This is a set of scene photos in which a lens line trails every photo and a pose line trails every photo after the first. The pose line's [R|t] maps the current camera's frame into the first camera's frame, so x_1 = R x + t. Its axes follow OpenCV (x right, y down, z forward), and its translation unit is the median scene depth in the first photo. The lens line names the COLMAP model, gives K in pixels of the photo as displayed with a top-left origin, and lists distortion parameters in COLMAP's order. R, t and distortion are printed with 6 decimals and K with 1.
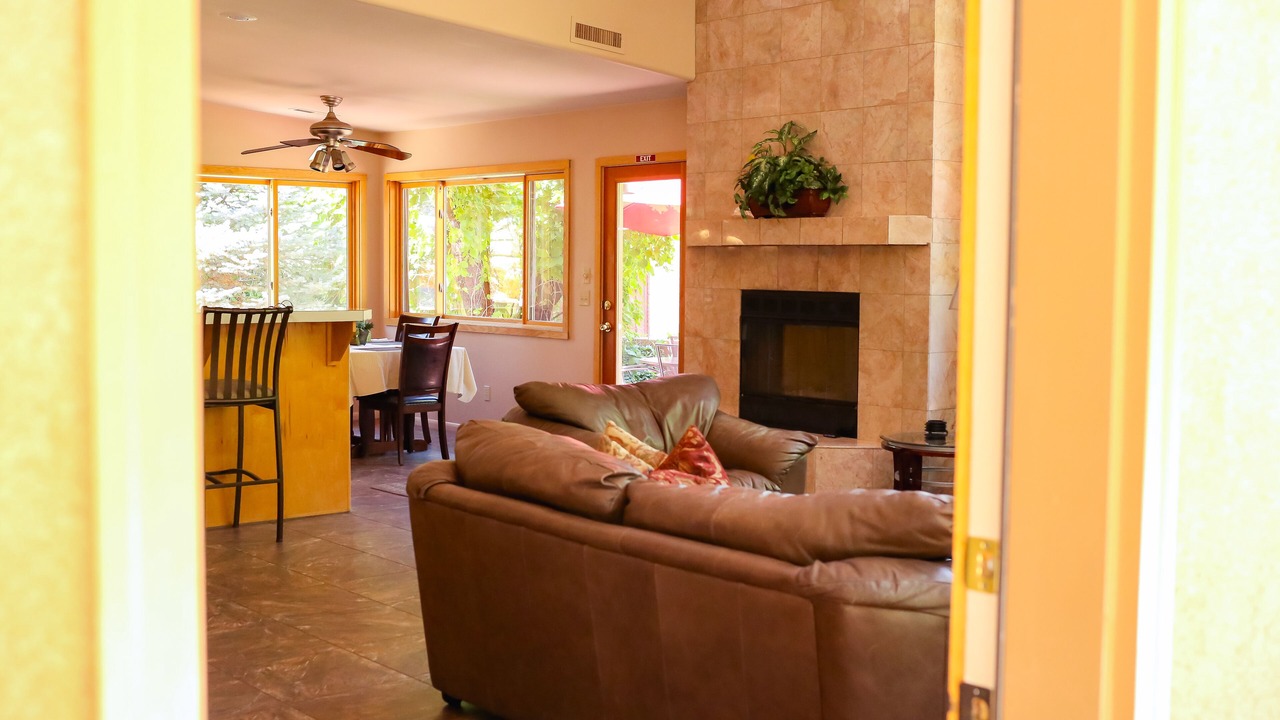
lens RADIAL K [[1398.9, 0, 640.2], [0, 1398.9, 347.4], [0, 0, 1]] dist [-0.032471, 0.000000]
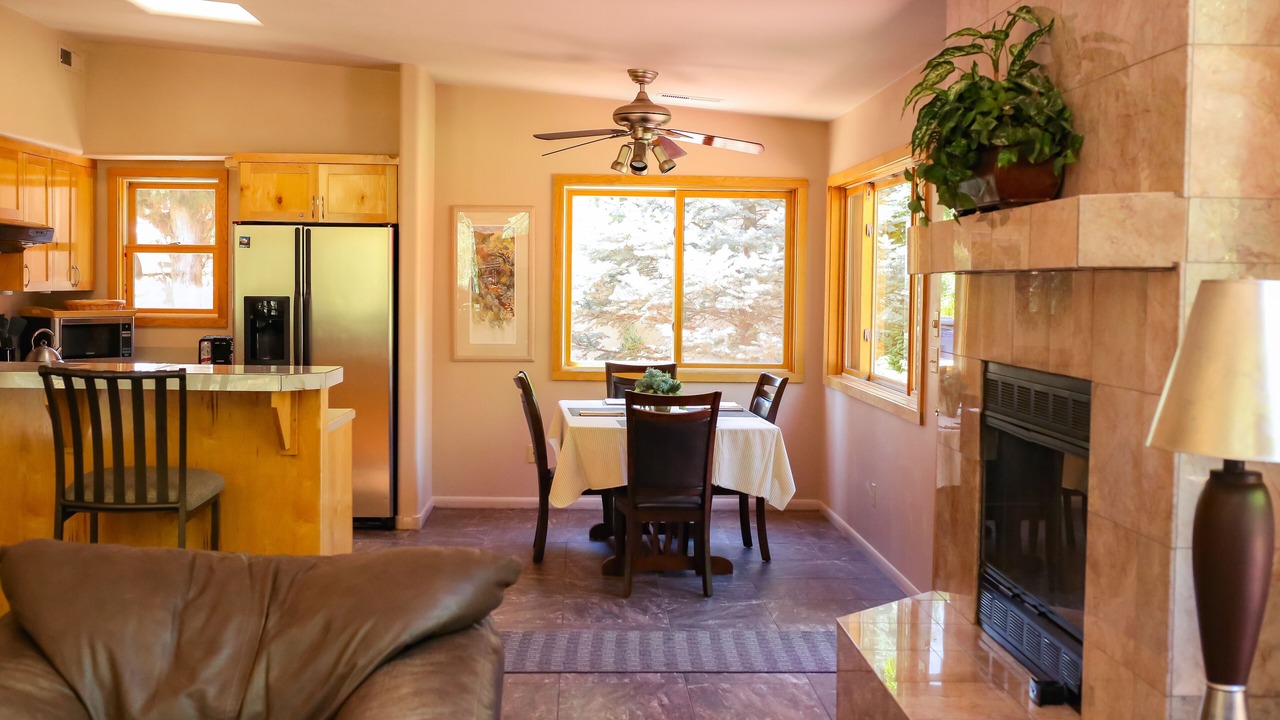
lens RADIAL K [[1398.9, 0, 640.8], [0, 1398.9, 354.5], [0, 0, 1]] dist [-0.032471, 0.000000]
pose [[0.781900, 0.031691, -0.622598, 0.280540], [-0.042183, 0.999108, -0.002120, -0.036015], [0.621975, 0.027920, 0.782539, 0.517040]]
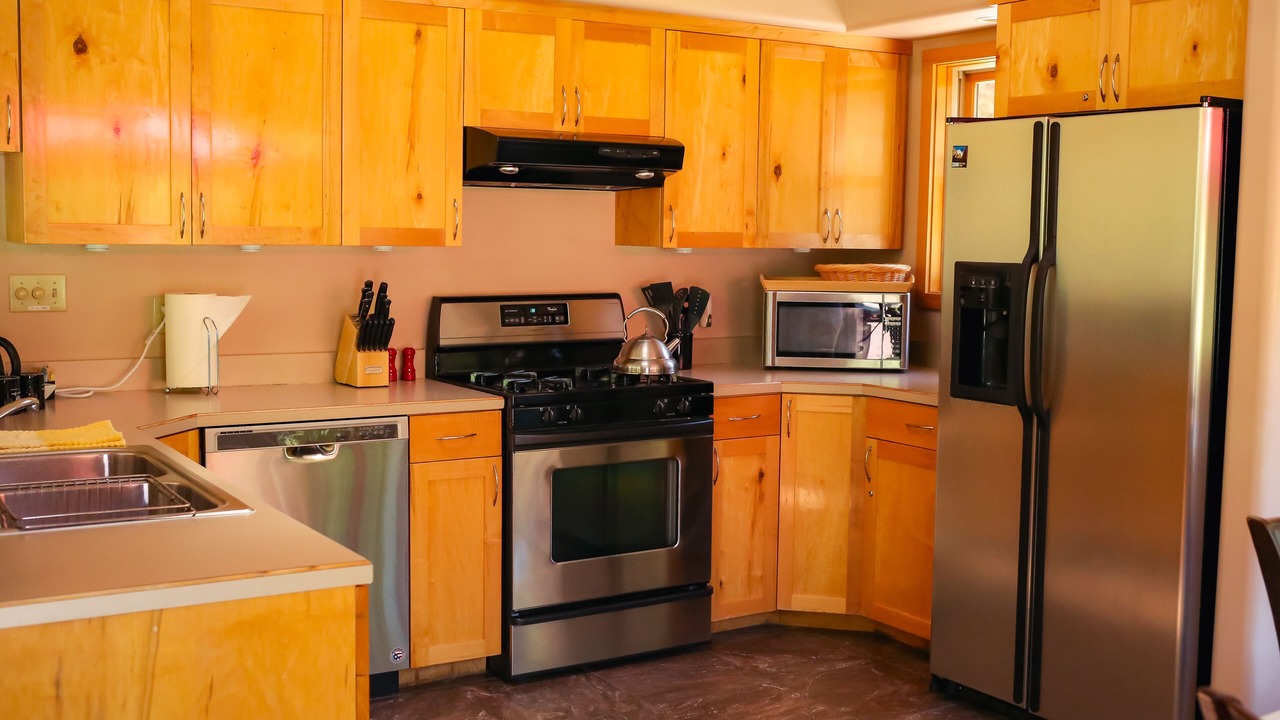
lens RADIAL K [[1398.9, 0, 640.5], [0, 1398.9, 357.8], [0, 0, 1]] dist [-0.032471, 0.000000]
pose [[-0.142457, 0.077848, -0.986735, -0.009137], [-0.073486, 0.993319, 0.088977, -0.067296], [0.987069, 0.085186, -0.135785, 1.039440]]
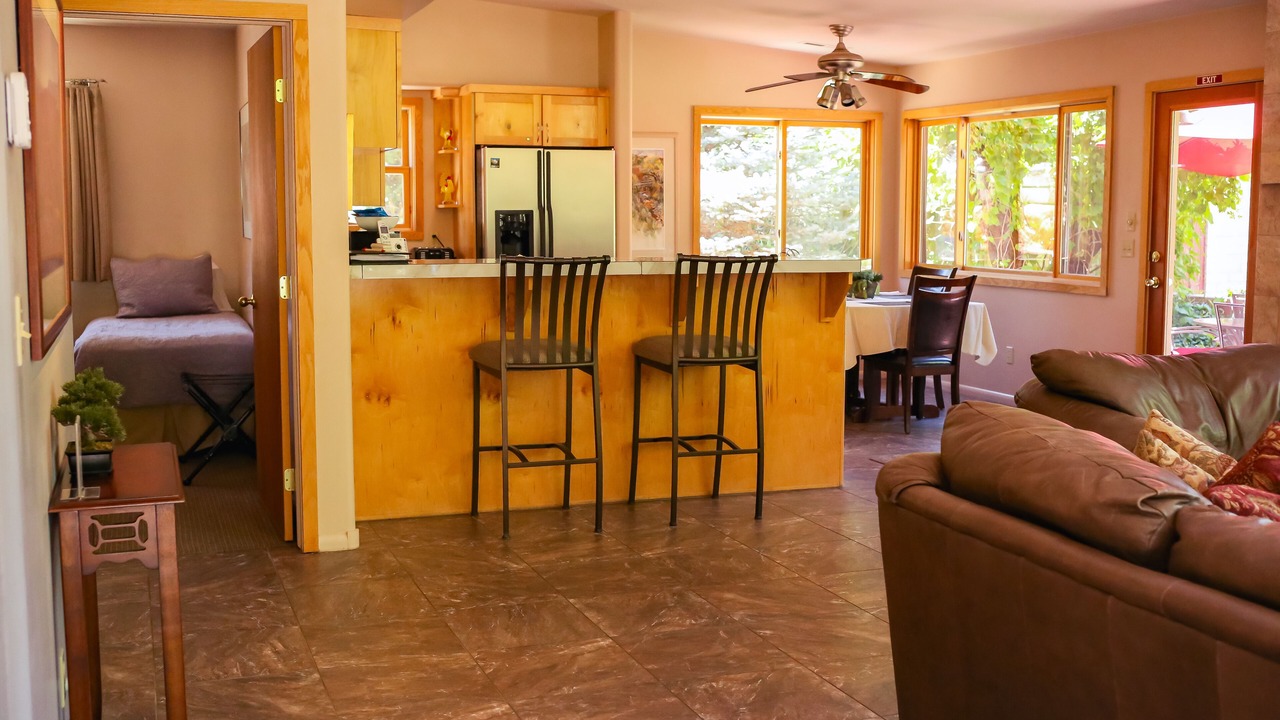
lens RADIAL K [[1398.9, 0, 641.0], [0, 1398.9, 353.6], [0, 0, 1]] dist [-0.032471, 0.000000]
pose [[0.929732, 0.030626, -0.366960, -0.002440], [-0.016189, 0.998971, 0.042358, -0.002417], [0.367880, -0.033441, 0.929272, 0.115827]]
